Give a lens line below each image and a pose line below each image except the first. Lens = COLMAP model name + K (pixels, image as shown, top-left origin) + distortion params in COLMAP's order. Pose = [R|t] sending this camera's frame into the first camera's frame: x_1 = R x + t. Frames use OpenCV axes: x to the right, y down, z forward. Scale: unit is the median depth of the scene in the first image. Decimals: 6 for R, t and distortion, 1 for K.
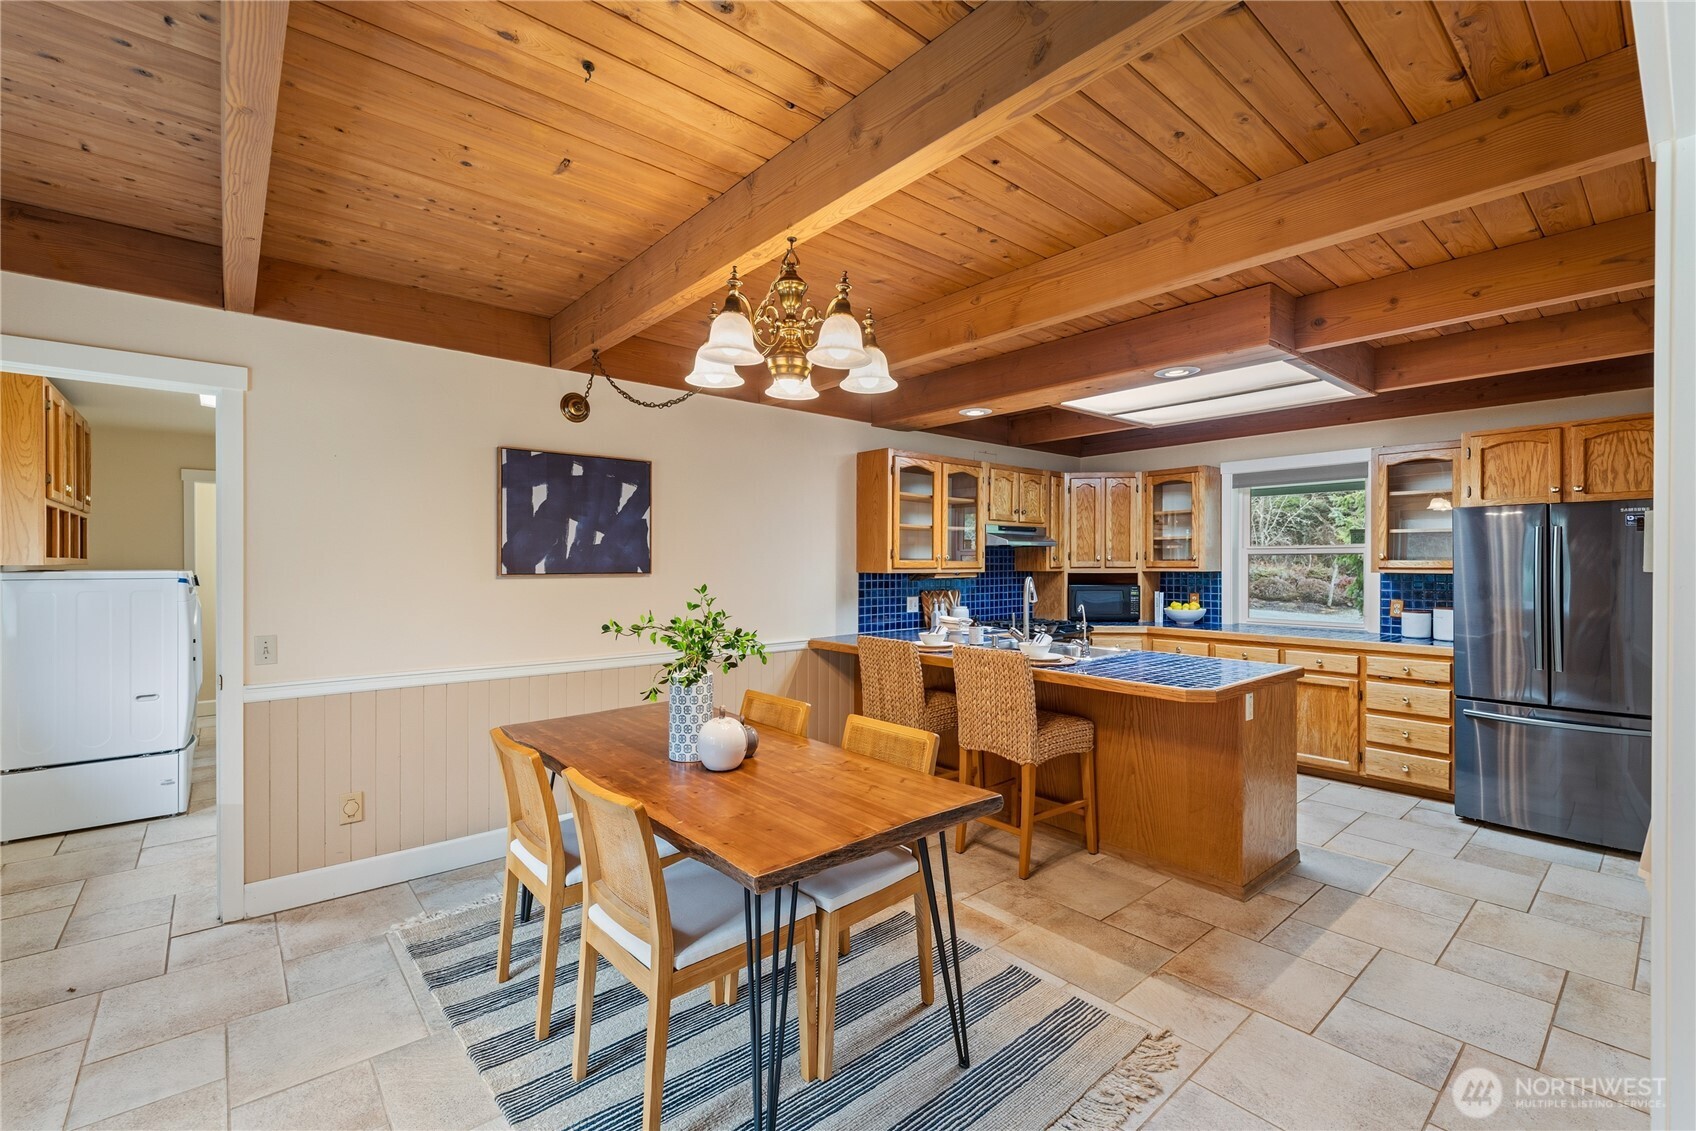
lens RADIAL K [[725.7, 0, 841.4], [0, 725.7, 568.5], [0, 0, 1]] dist [0.015588, -0.001372]
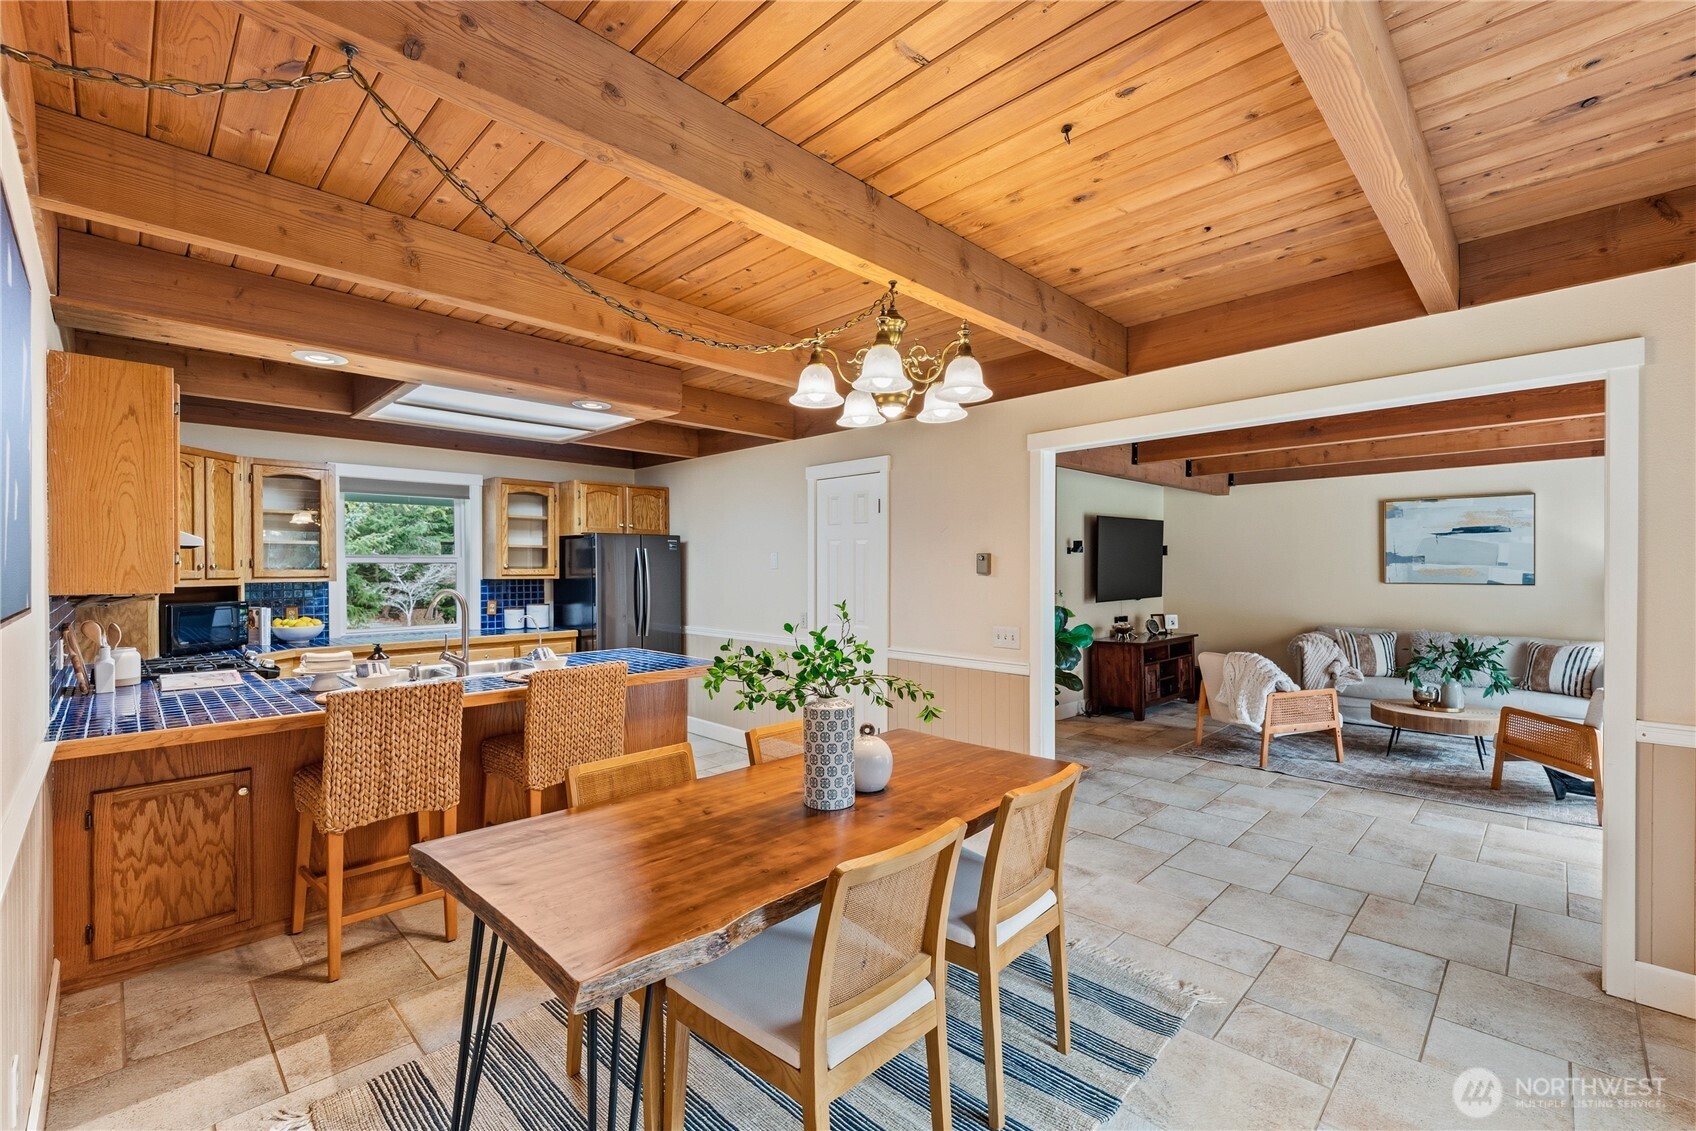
lens RADIAL K [[725.7, 0, 830.5], [0, 725.7, 571.9], [0, 0, 1]] dist [0.015588, -0.001372]
pose [[-0.074740, -0.006853, 0.997180, -0.706930], [0.009361, 0.999928, 0.007573, -0.013541], [-0.997159, 0.009900, -0.074670, 0.715740]]
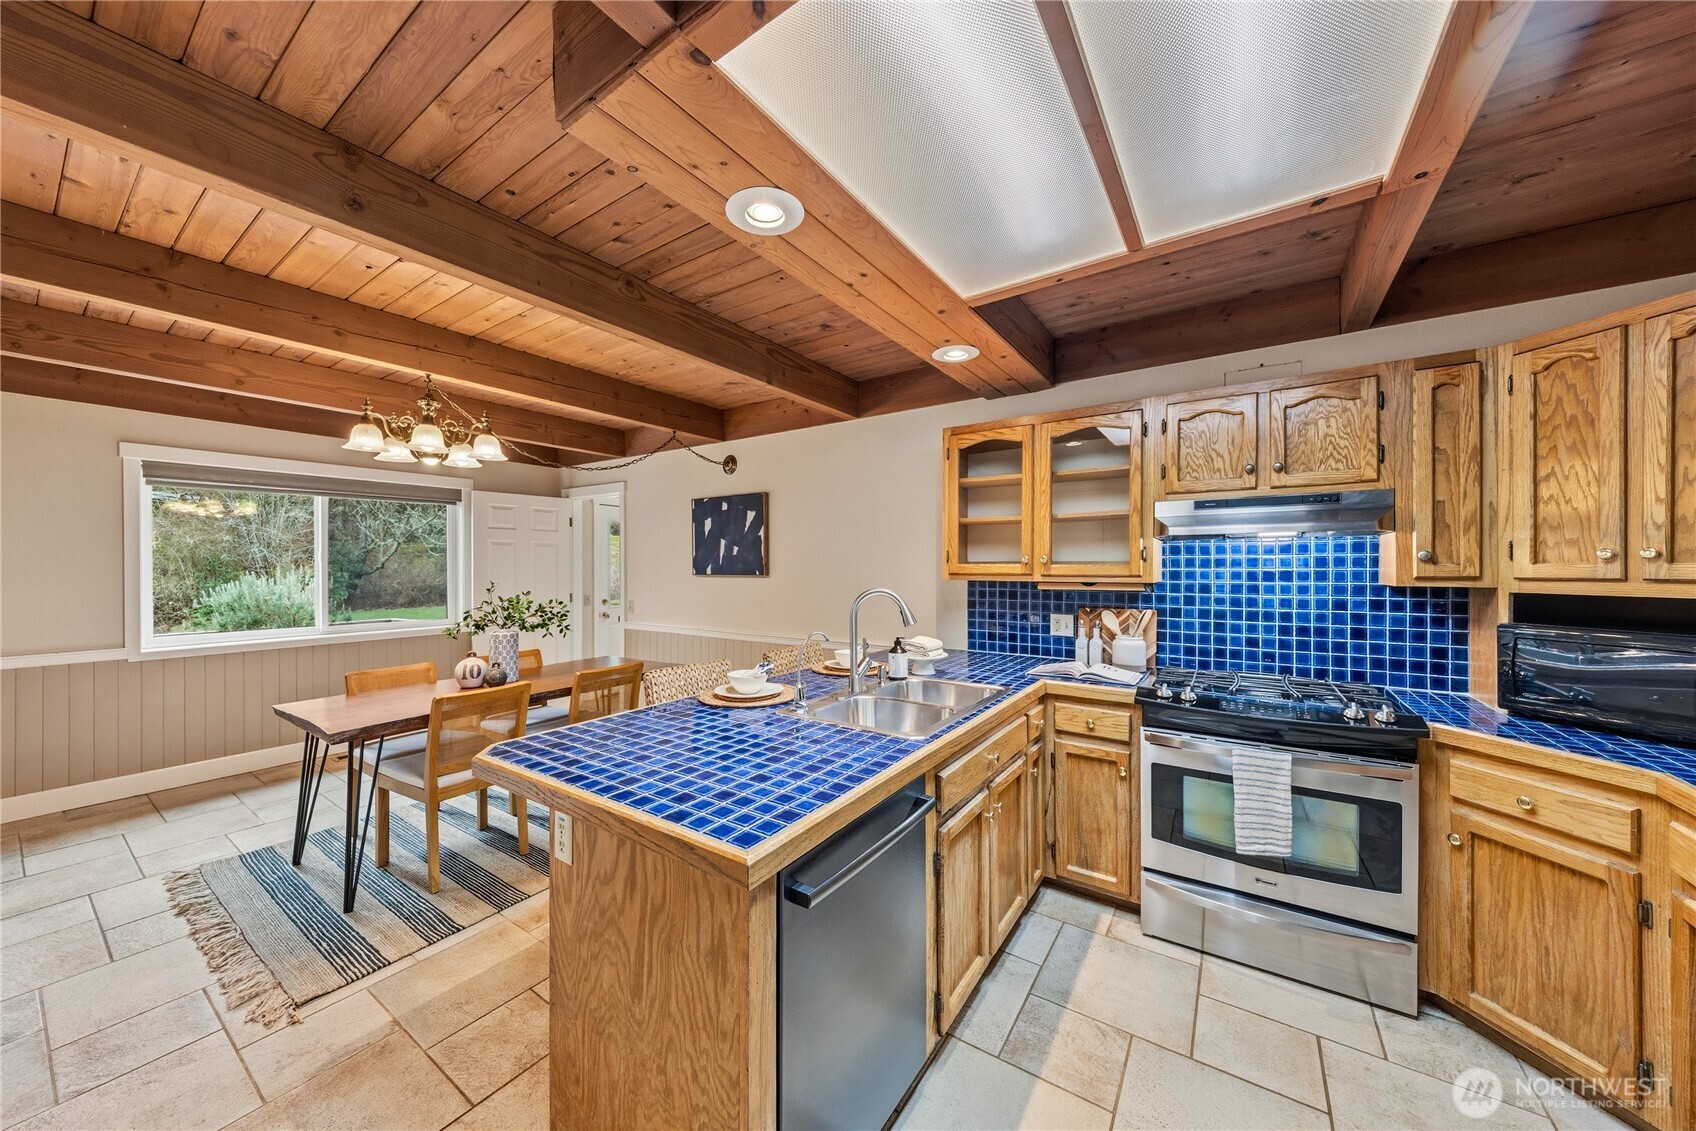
lens RADIAL K [[579.4, 0, 832.1], [0, 579.4, 564.7], [0, 0, 1]] dist [0.001968, -0.000111]
pose [[0.256134, -0.005877, -0.966623, 0.888324], [-0.008432, 0.999930, -0.008314, -0.005400], [0.966604, 0.010280, 0.256067, 0.938417]]
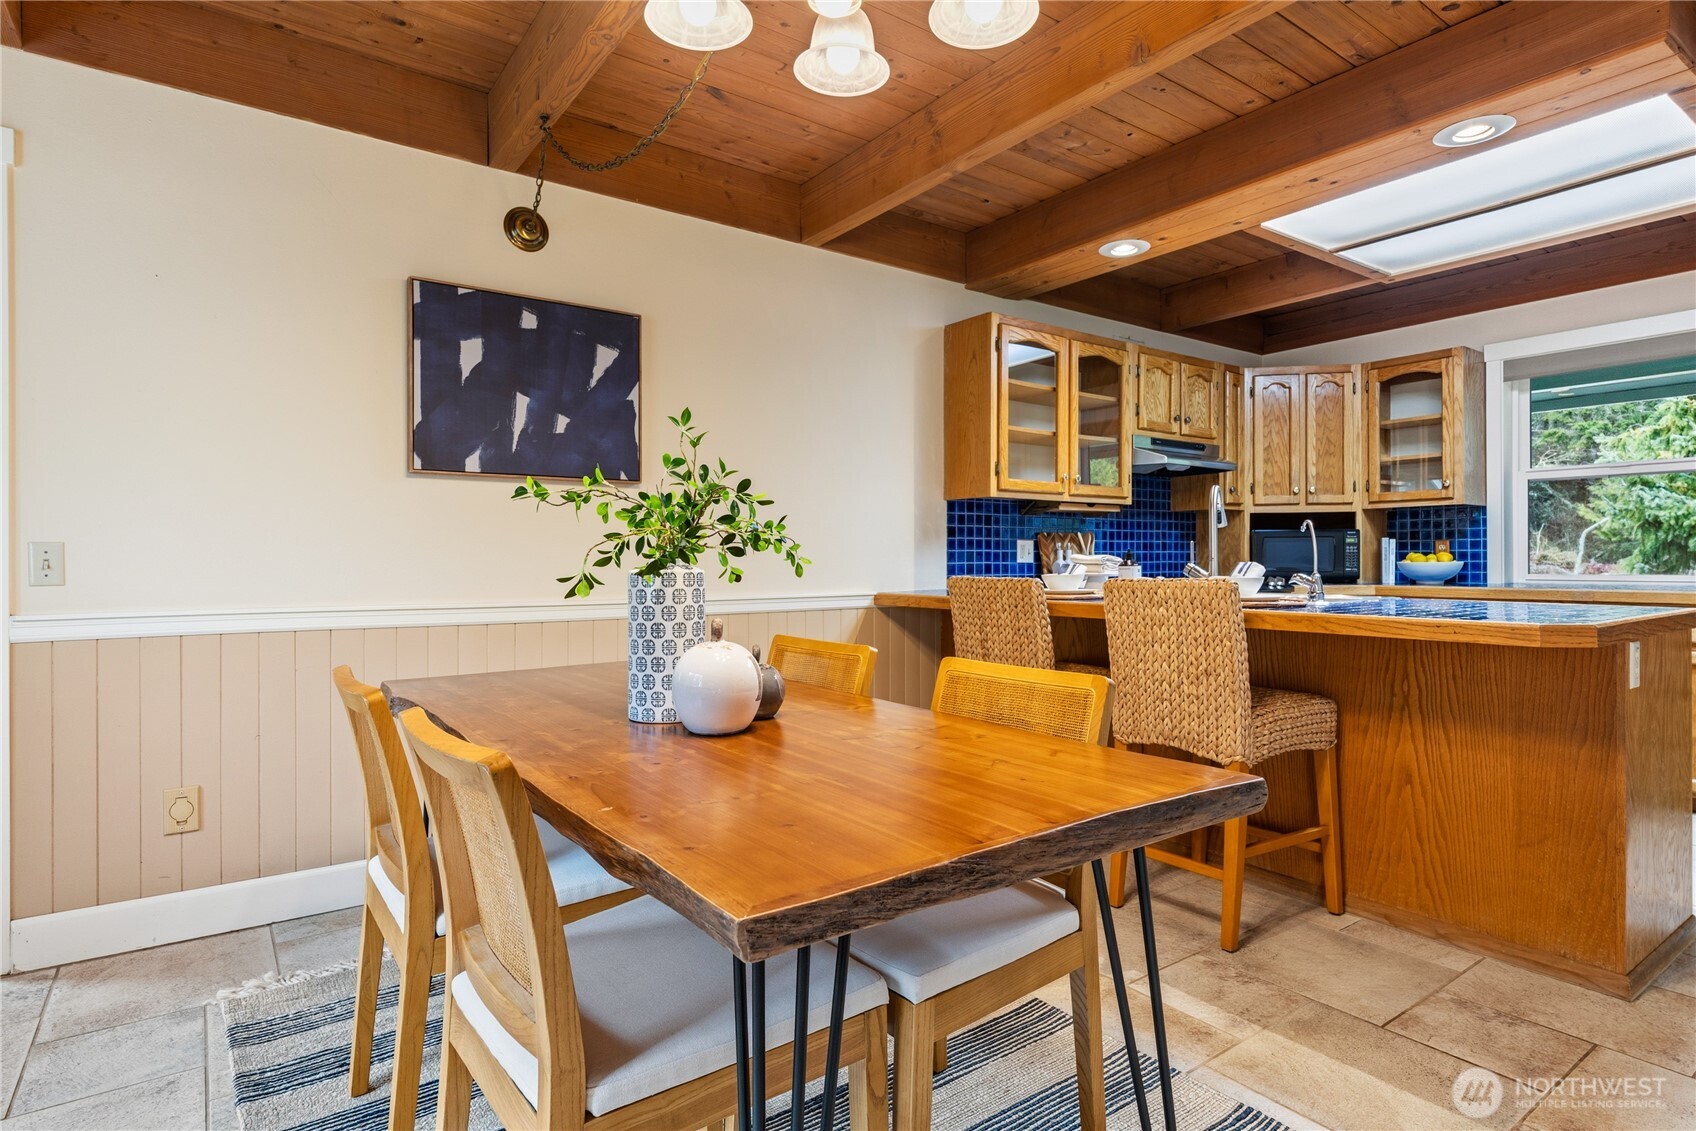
lens RADIAL K [[889.3, 0, 848.0], [0, 889.3, 564.7], [0, 0, 1]] dist [0.002182, 0.002514]
pose [[0.997036, -0.003047, -0.076878, -0.007904], [0.002857, 0.999993, -0.002570, 0.095321], [0.076885, 0.002343, 0.997037, 0.213311]]
